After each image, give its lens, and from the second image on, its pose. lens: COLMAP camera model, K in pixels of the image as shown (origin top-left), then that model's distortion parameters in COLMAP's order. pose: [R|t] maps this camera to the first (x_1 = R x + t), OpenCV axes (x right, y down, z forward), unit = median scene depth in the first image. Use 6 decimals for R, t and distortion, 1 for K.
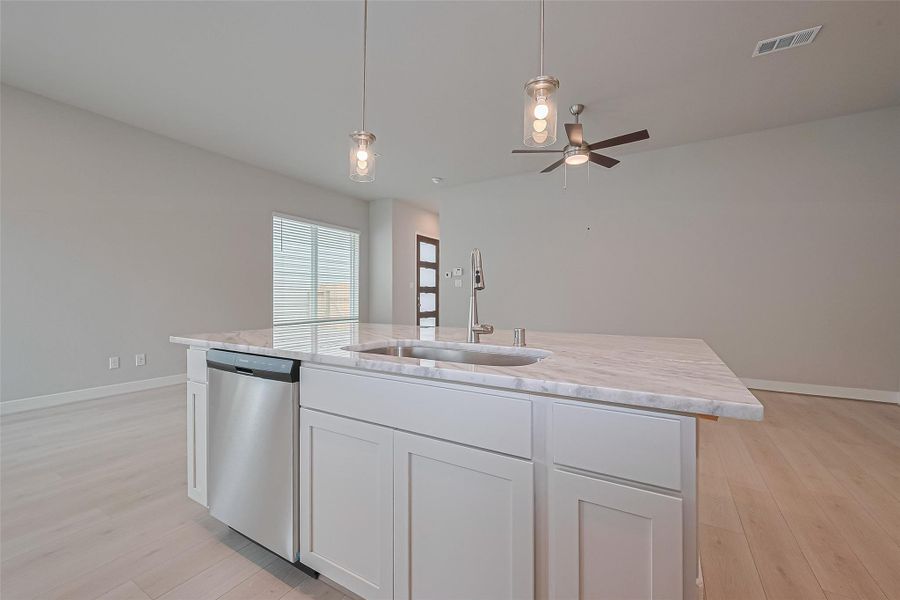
lens RADIAL K [[366.8, 0, 450.0], [0, 366.8, 300.0], [0, 0, 1]] dist [-0.000365, -0.000022]
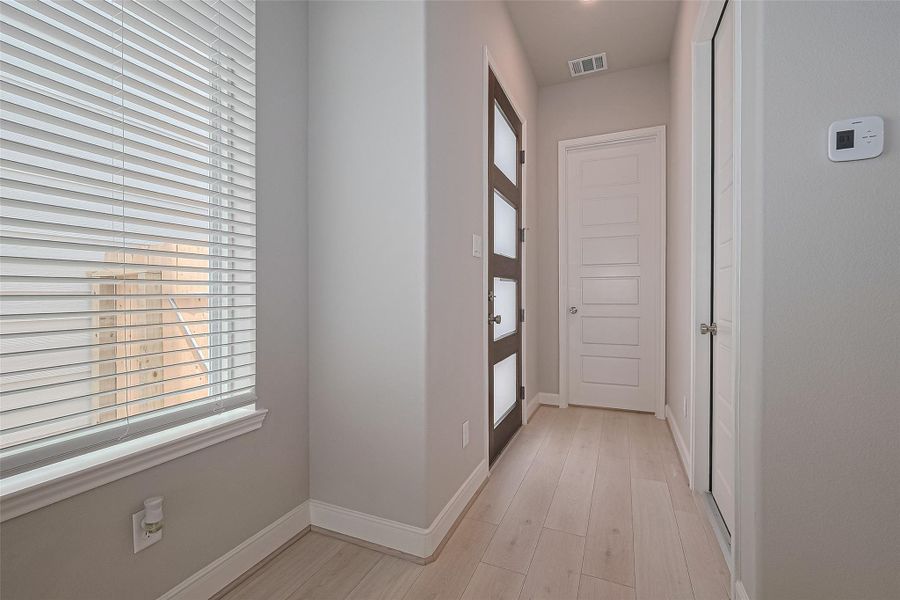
lens RADIAL K [[390.0, 0, 450.0], [0, 390.0, 300.0], [0, 0, 1]] dist [-0.000377, -0.000070]
pose [[0.993902, -0.006121, 0.110097, -0.195640], [0.005086, 0.999940, 0.009683, -0.006181], [-0.110149, -0.009064, 0.993874, 0.902650]]
